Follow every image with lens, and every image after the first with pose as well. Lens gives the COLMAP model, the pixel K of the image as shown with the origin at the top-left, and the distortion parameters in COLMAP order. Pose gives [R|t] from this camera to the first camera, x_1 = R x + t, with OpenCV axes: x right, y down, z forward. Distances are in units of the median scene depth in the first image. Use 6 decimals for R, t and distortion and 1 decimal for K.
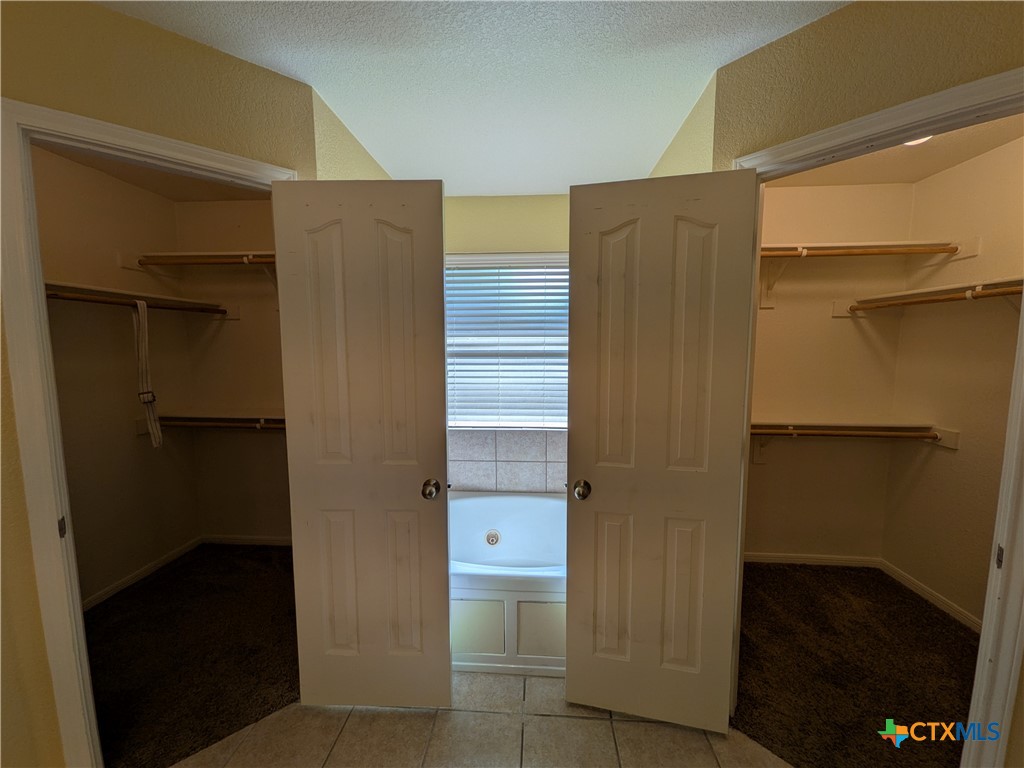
lens RADIAL K [[405.0, 0, 509.2], [0, 405.0, 394.3], [0, 0, 1]] dist [0.010776, -0.003280]
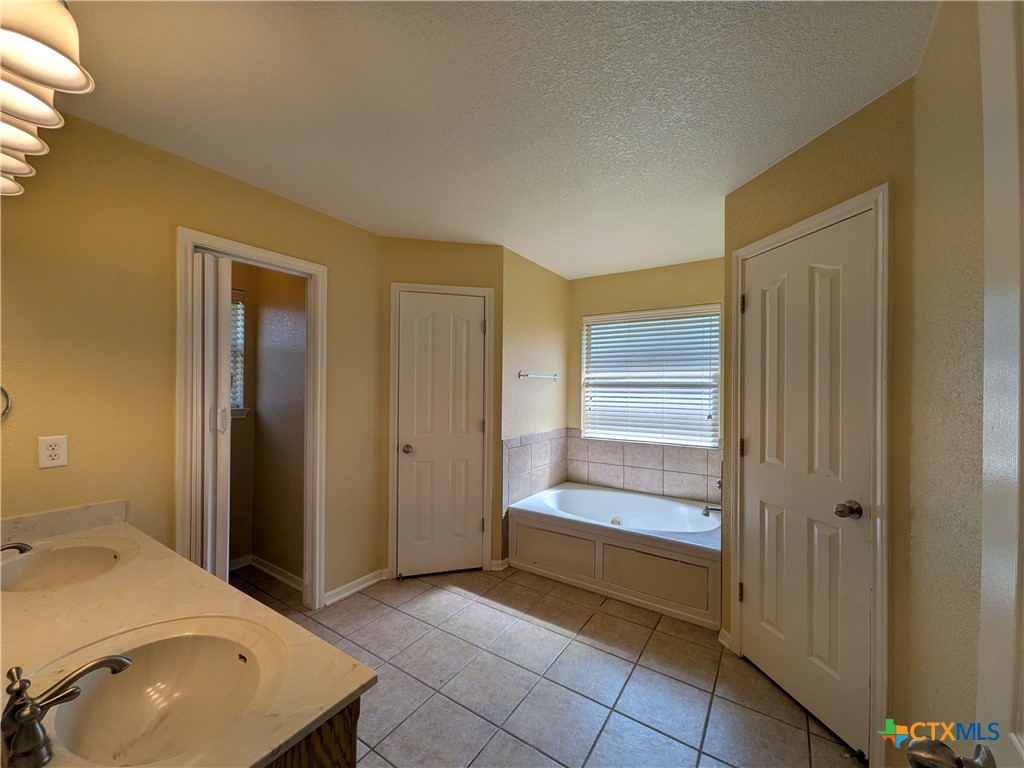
lens RADIAL K [[405.0, 0, 504.1], [0, 405.0, 386.7], [0, 0, 1]] dist [0.010776, -0.003280]
pose [[0.849631, 0.004447, -0.527359, 0.330552], [-0.053468, 0.995538, -0.077748, 0.032279], [0.524660, 0.094254, 0.846078, -0.340664]]
